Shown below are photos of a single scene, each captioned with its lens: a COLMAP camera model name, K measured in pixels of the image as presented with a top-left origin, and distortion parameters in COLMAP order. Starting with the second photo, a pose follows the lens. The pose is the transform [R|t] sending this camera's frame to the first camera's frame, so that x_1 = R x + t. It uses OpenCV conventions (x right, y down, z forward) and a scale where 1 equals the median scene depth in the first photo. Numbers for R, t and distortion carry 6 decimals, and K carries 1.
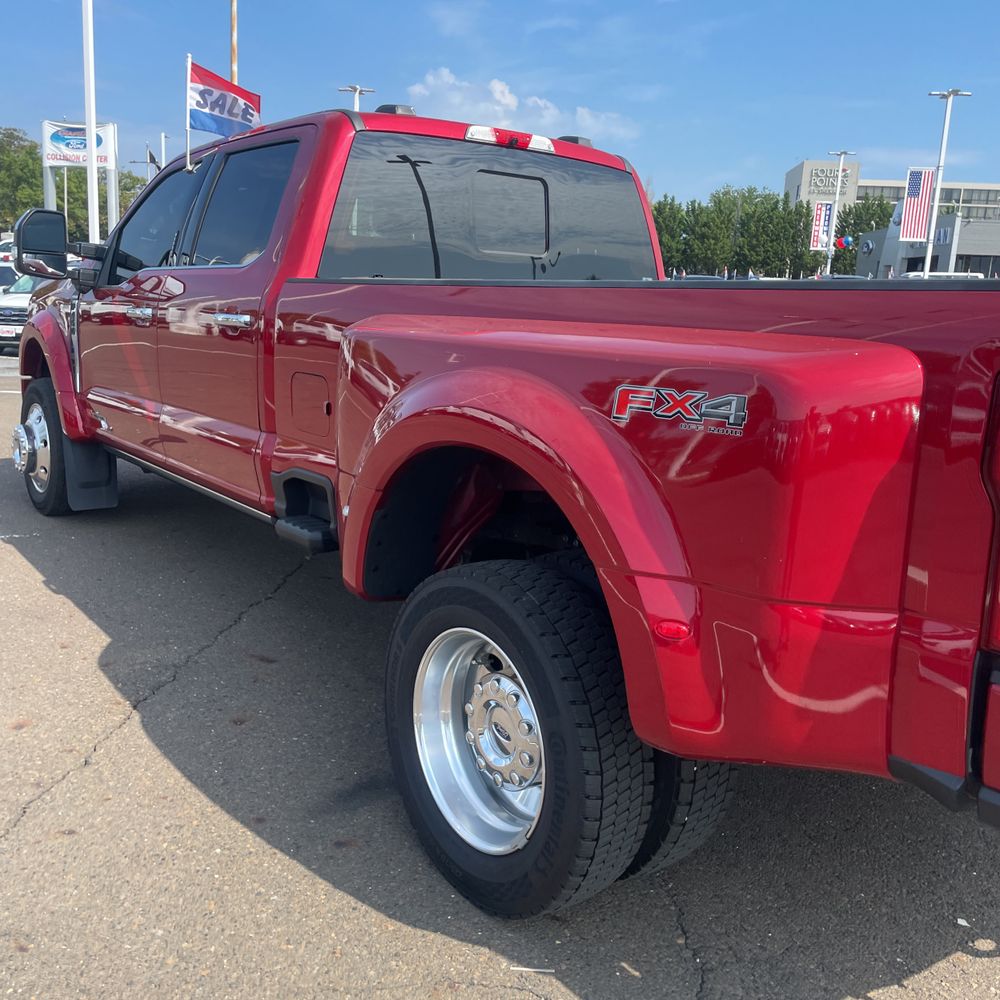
lens RADIAL K [[1007.4, 0, 498.0], [0, 1007.4, 483.9], [0, 0, 1]] dist [0.134470, -0.167784]
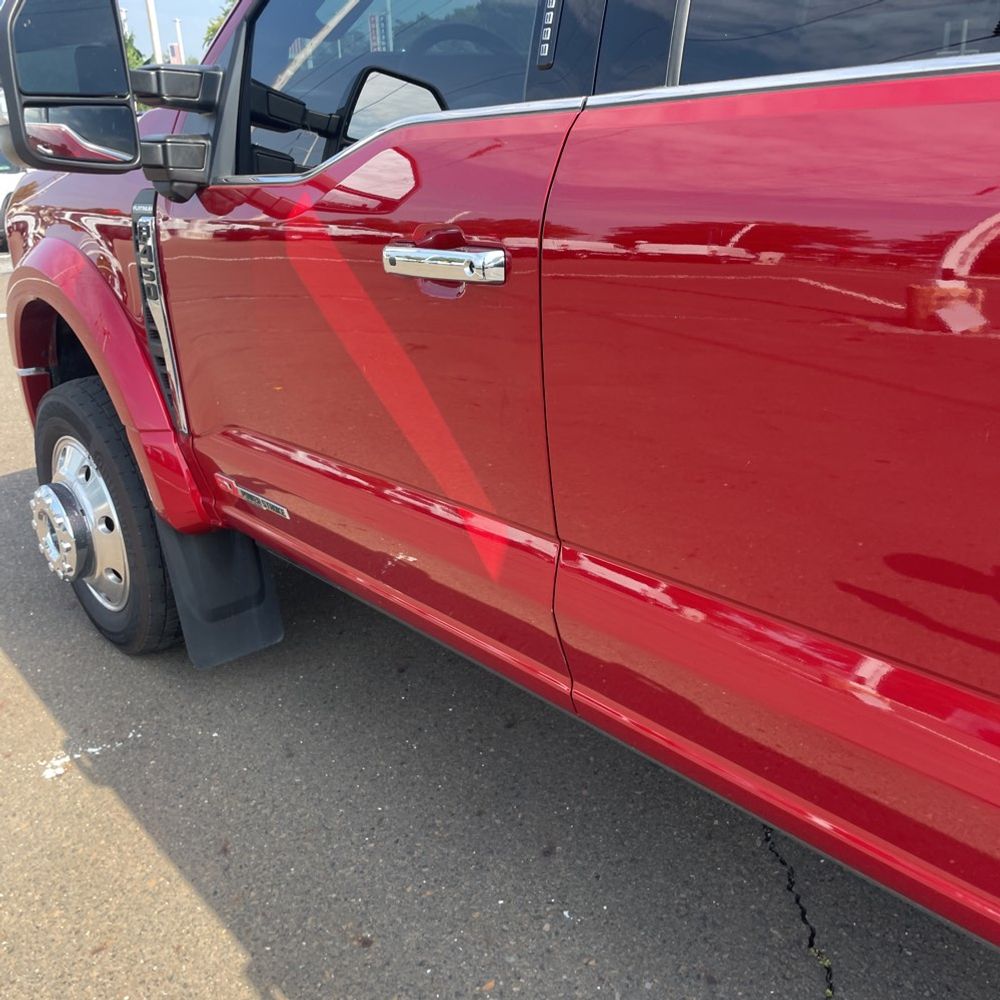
lens RADIAL K [[1006.6, 0, 515.5], [0, 1006.6, 490.8], [0, 0, 1]] dist [0.094569, -0.127845]
pose [[0.991835, -0.117287, 0.050068, -0.286702], [0.107034, 0.979057, 0.173180, -0.122055], [-0.069331, -0.166407, 0.983617, 0.544921]]
